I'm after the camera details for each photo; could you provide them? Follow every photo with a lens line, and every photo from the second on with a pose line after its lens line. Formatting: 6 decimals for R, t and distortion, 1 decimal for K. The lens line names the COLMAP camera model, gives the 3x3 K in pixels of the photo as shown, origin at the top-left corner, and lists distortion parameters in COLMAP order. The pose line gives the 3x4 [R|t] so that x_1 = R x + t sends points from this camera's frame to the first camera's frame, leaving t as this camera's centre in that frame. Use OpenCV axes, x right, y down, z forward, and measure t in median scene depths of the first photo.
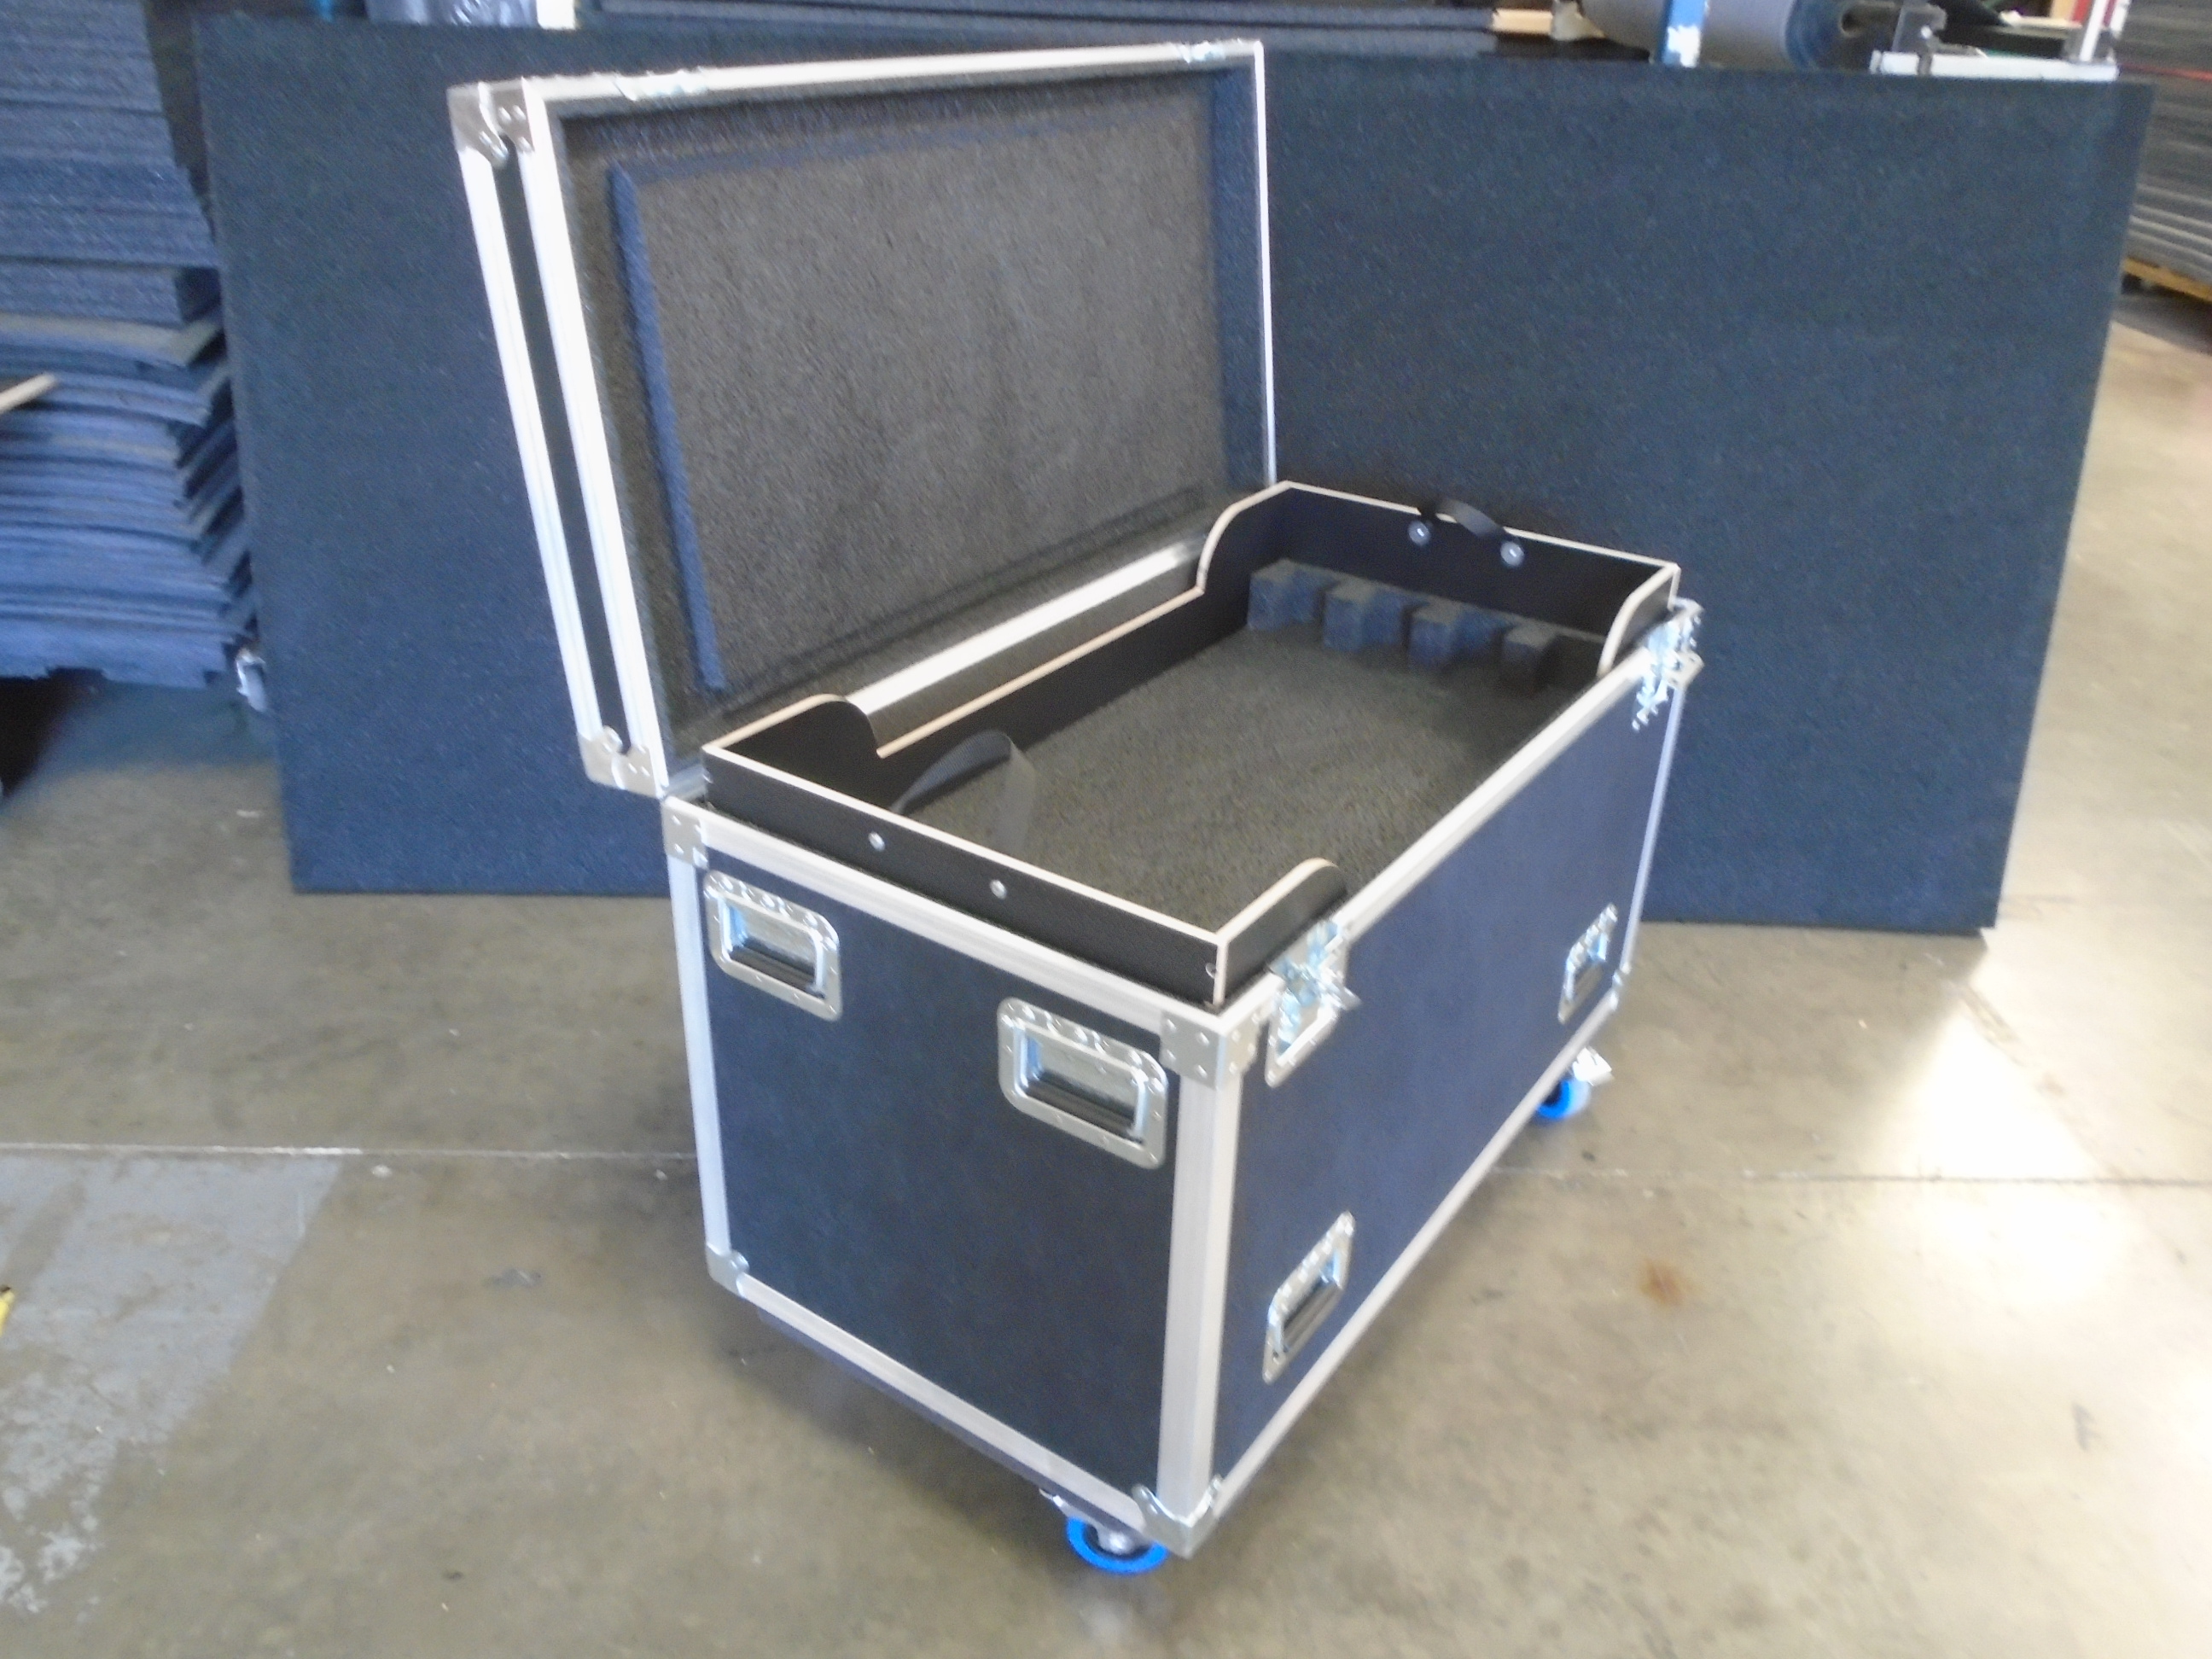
lens RADIAL K [[1730.6, 0, 1092.5], [0, 1730.6, 797.0], [0, 0, 1]] dist [-0.007654, -0.000473]
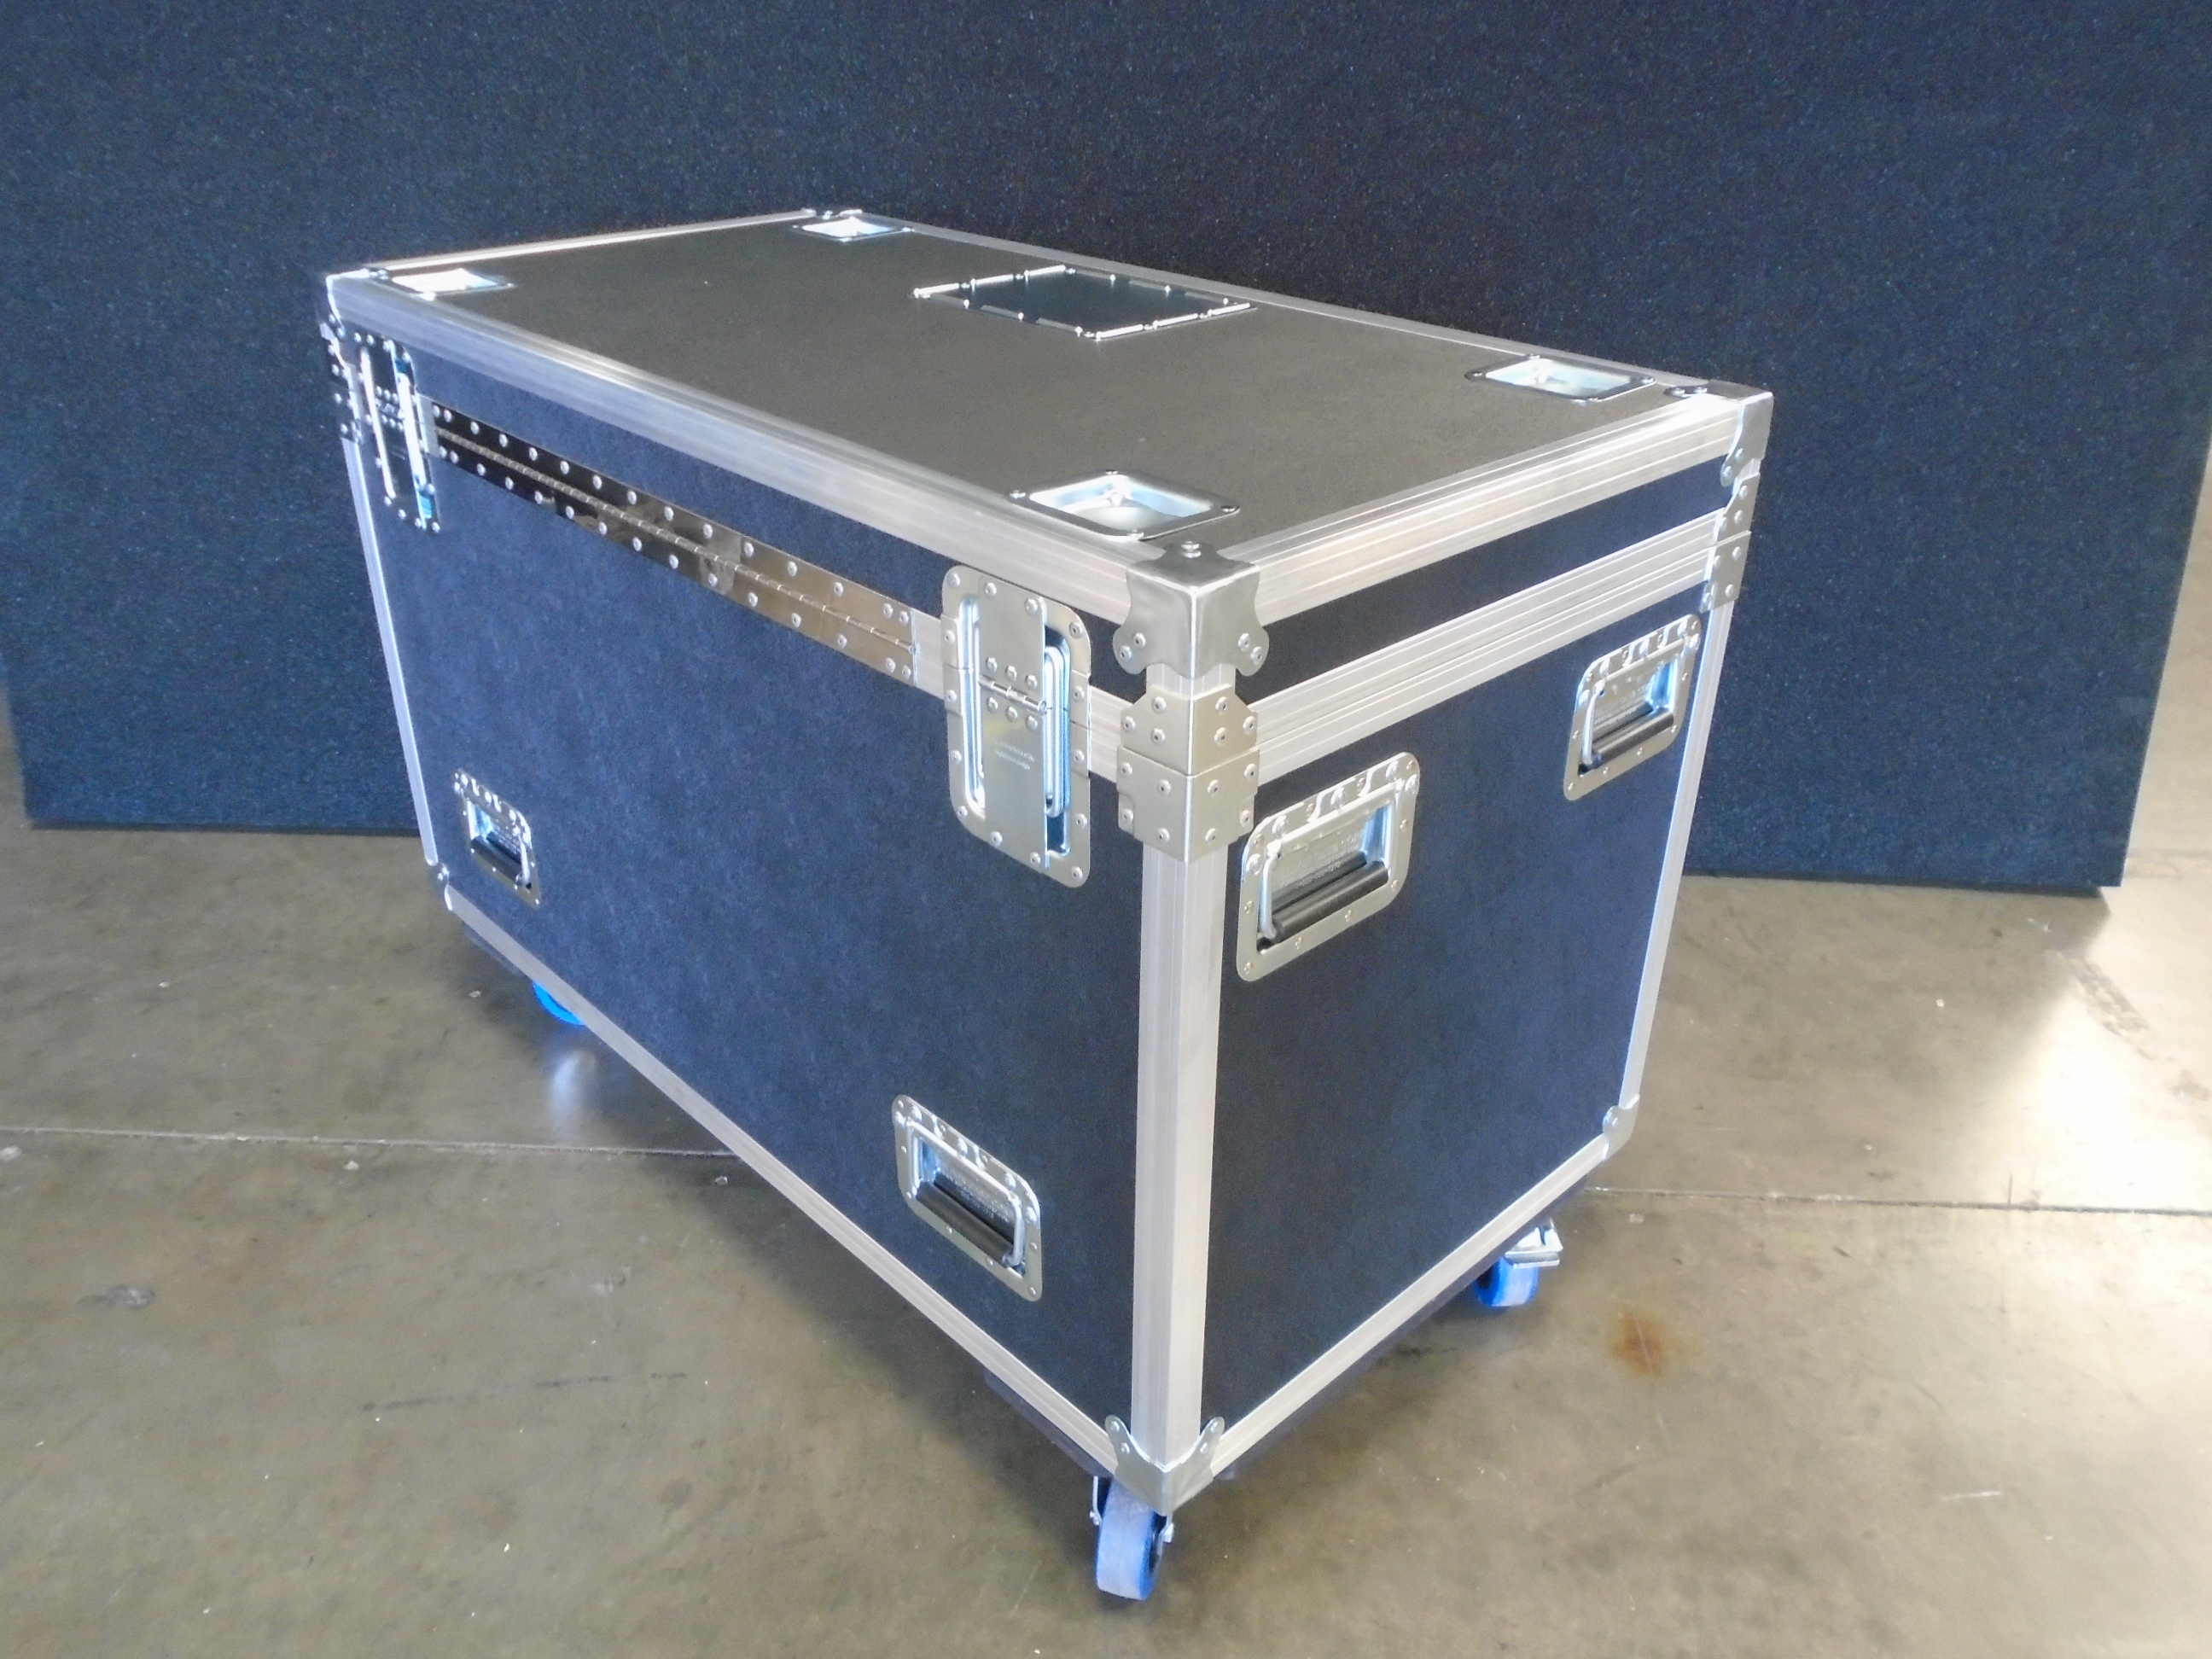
lens RADIAL K [[1730.6, 0, 1089.0], [0, 1730.6, 799.9], [0, 0, 1]] dist [-0.007654, -0.000473]
pose [[0.998173, 0.008645, -0.059805, 0.113717], [-0.008208, 0.999938, 0.007546, 0.038917], [0.059867, -0.007042, 0.998182, 0.210943]]
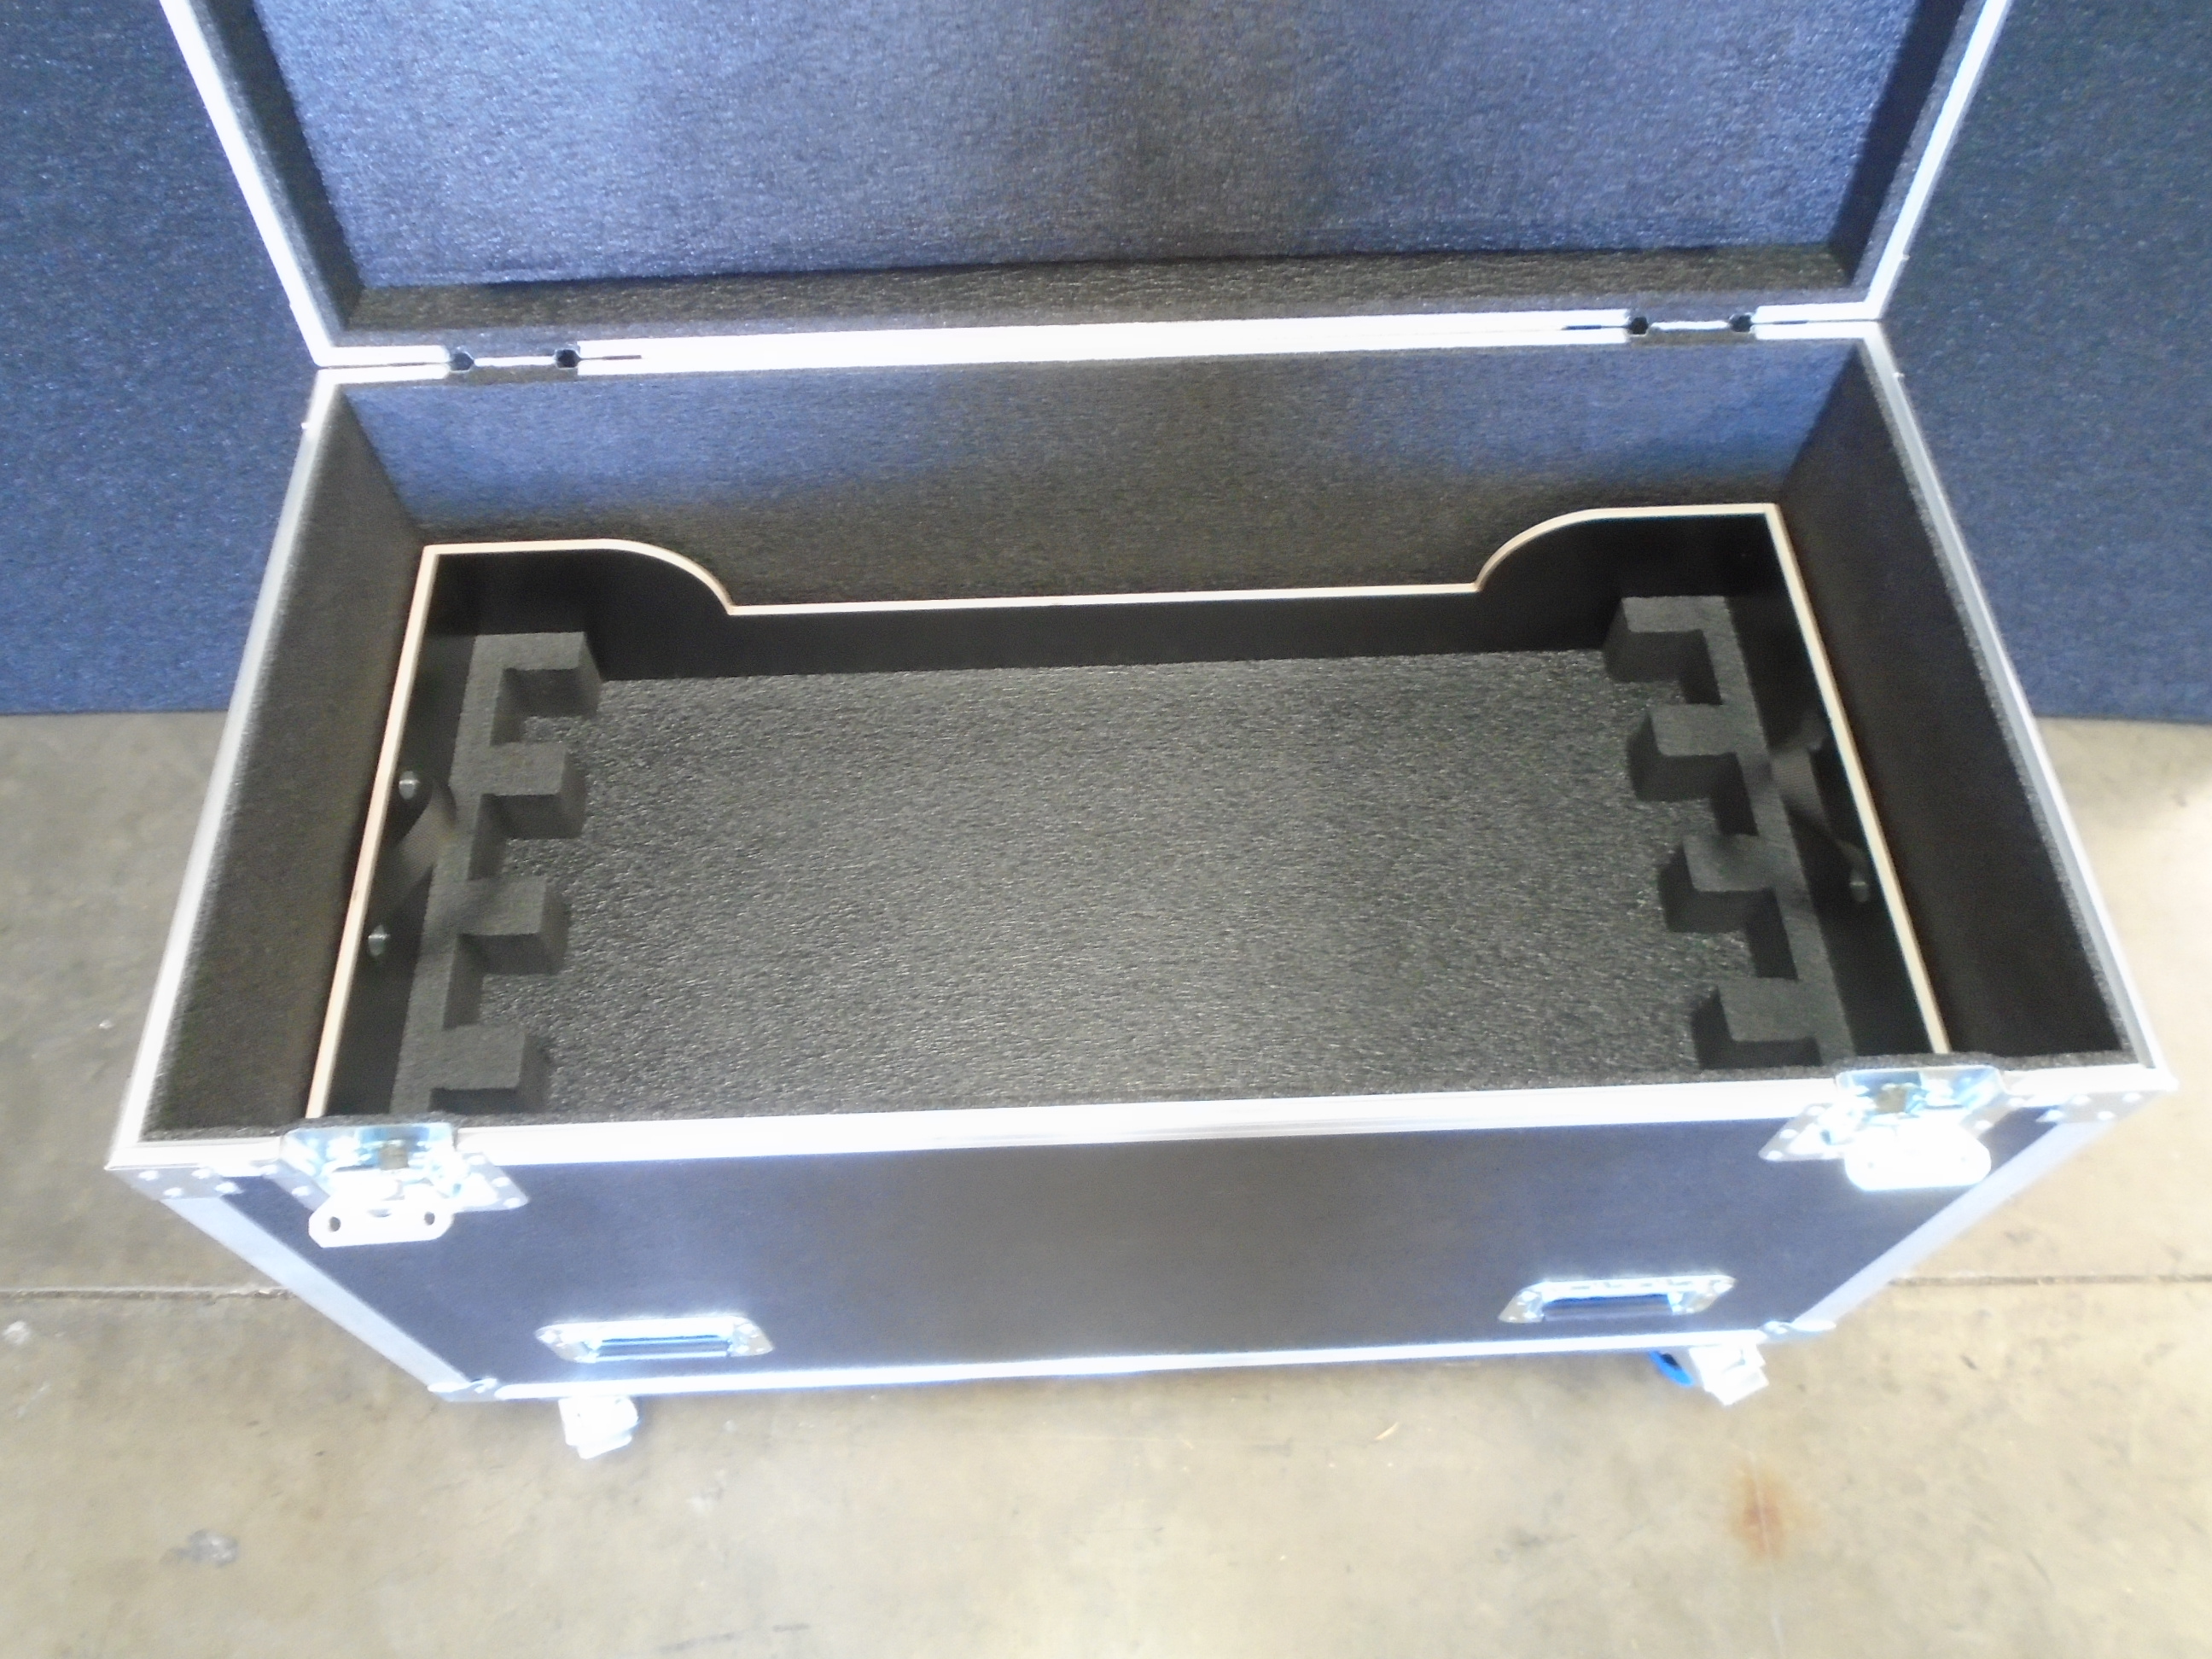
lens RADIAL K [[1730.6, 0, 1083.9], [0, 1730.6, 816.2], [0, 0, 1]] dist [-0.007654, -0.000473]
pose [[0.999399, -0.013584, -0.031892, 0.058770], [0.028590, 0.843267, 0.536733, -0.305337], [0.019602, -0.537323, 0.843149, 0.447297]]
